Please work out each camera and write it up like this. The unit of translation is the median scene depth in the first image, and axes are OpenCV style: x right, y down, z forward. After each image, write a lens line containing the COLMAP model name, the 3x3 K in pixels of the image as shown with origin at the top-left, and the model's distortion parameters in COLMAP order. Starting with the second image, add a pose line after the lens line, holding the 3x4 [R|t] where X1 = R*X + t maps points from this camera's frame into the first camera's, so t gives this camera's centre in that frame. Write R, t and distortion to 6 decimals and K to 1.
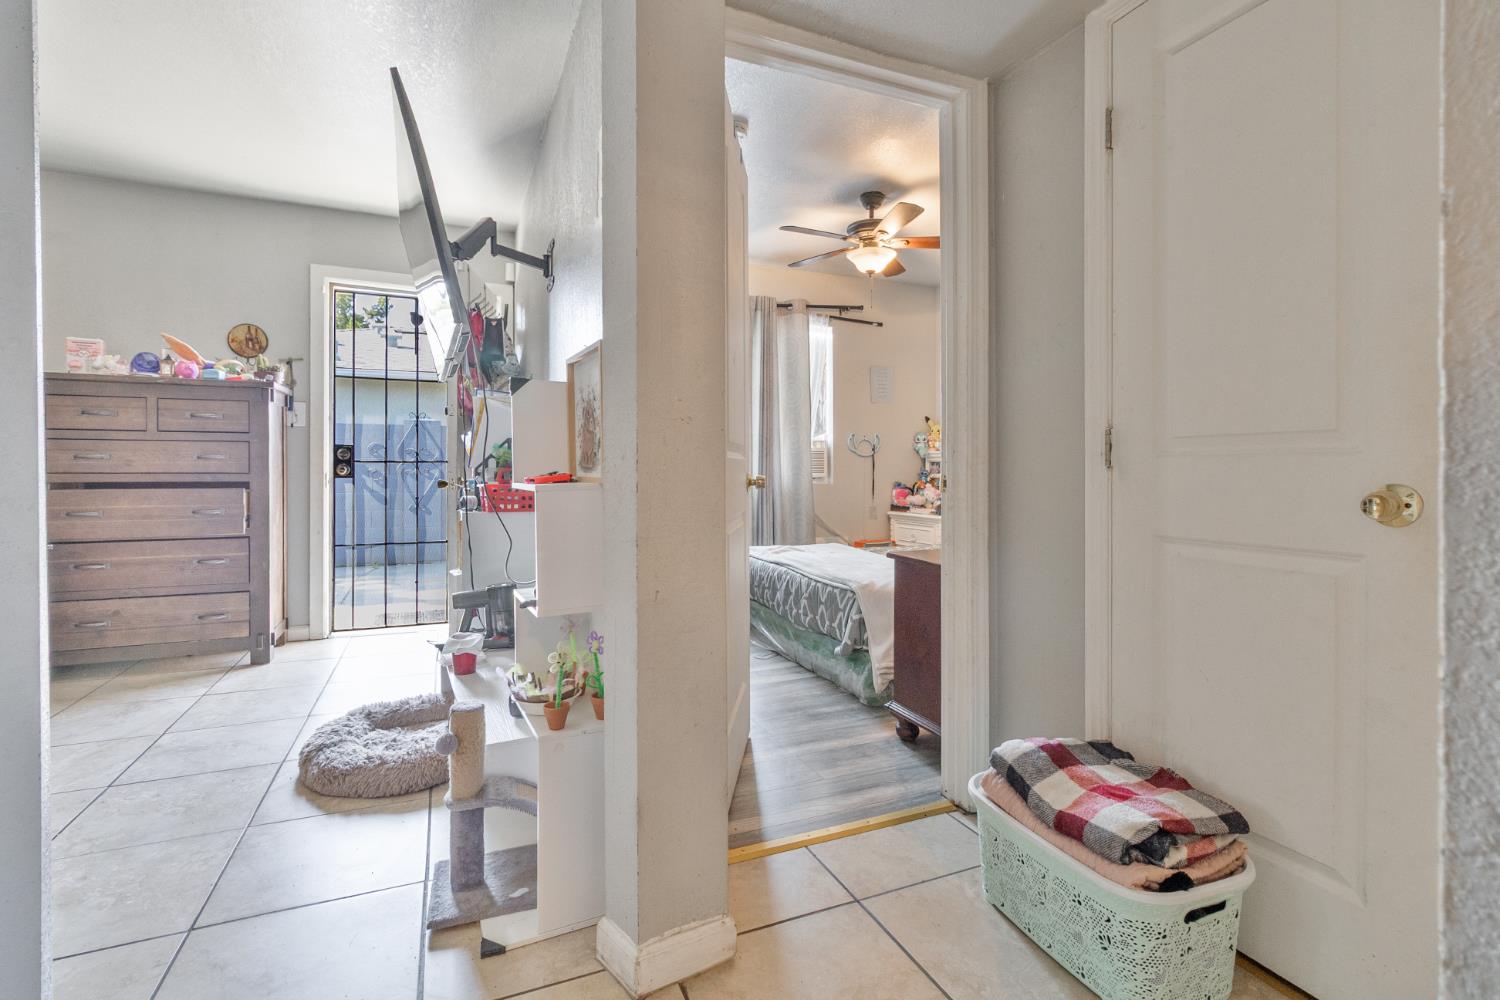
lens RADIAL K [[690.4, 0, 740.1], [0, 690.4, 470.8], [0, 0, 1]] dist [-0.000639, 0.000817]
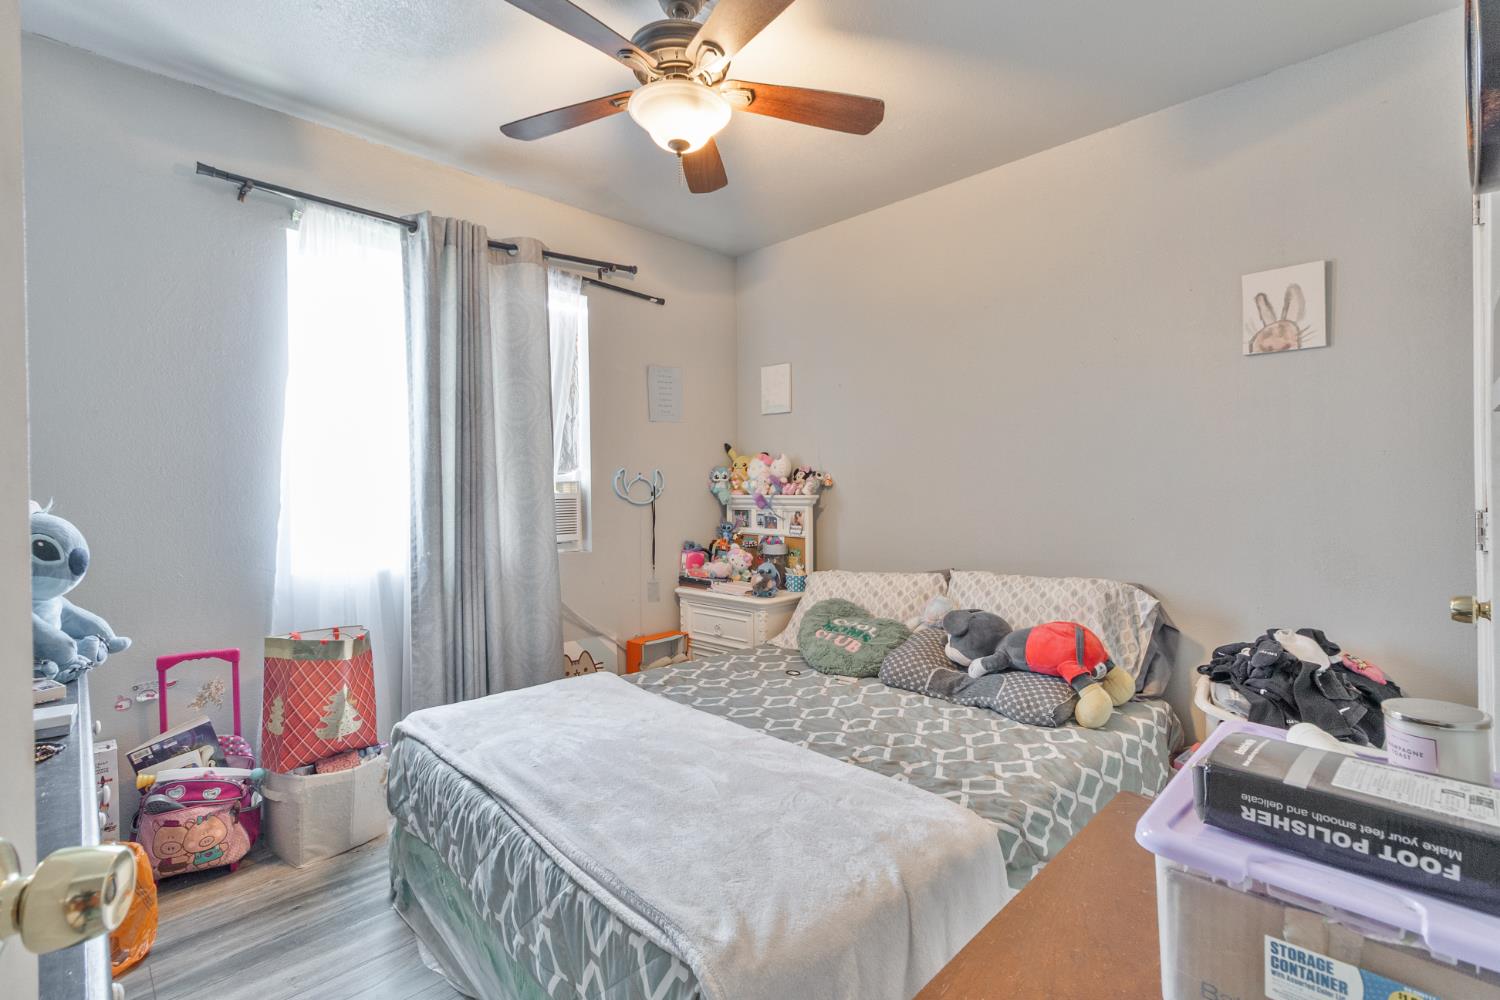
lens RADIAL K [[690.4, 0, 742.4], [0, 690.4, 487.8], [0, 0, 1]] dist [-0.000639, 0.000817]
pose [[0.931954, -0.011247, 0.362401, 0.037830], [0.013827, 0.999894, -0.004527, -0.033440], [-0.362312, 0.009230, 0.932011, 0.379370]]
